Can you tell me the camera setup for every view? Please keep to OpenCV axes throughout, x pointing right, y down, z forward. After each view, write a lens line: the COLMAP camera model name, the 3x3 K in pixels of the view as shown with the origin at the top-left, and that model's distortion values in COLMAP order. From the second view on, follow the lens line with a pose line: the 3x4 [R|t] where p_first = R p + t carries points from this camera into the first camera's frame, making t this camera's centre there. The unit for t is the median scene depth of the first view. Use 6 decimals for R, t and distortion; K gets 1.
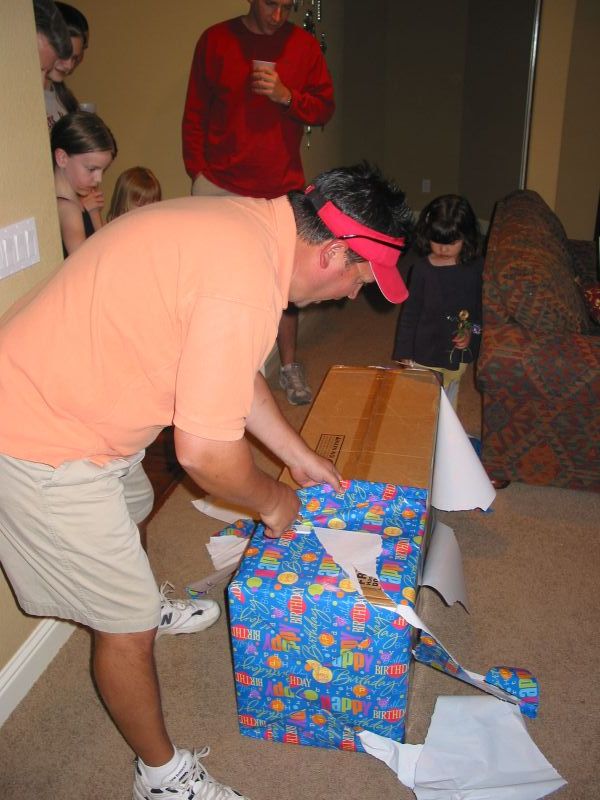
lens RADIAL K [[811.7, 0, 299.5], [0, 811.7, 400.5], [0, 0, 1]] dist [-0.132841, 0.000000]
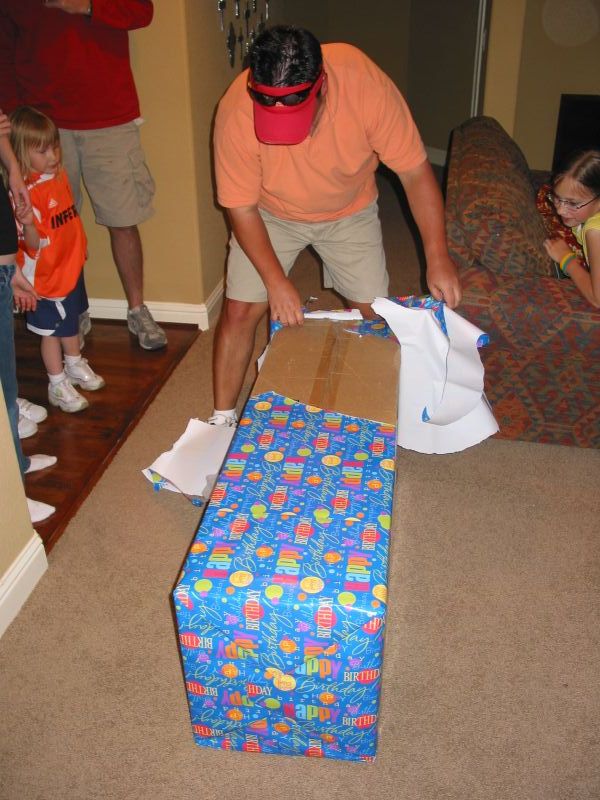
lens RADIAL K [[811.7, 0, 295.3], [0, 811.7, 397.9], [0, 0, 1]] dist [-0.132841, 0.000000]
pose [[0.997757, -0.032623, 0.058454, -0.000832], [0.027656, 0.996094, 0.083861, -0.043495], [-0.060962, -0.082056, 0.994762, 0.130850]]
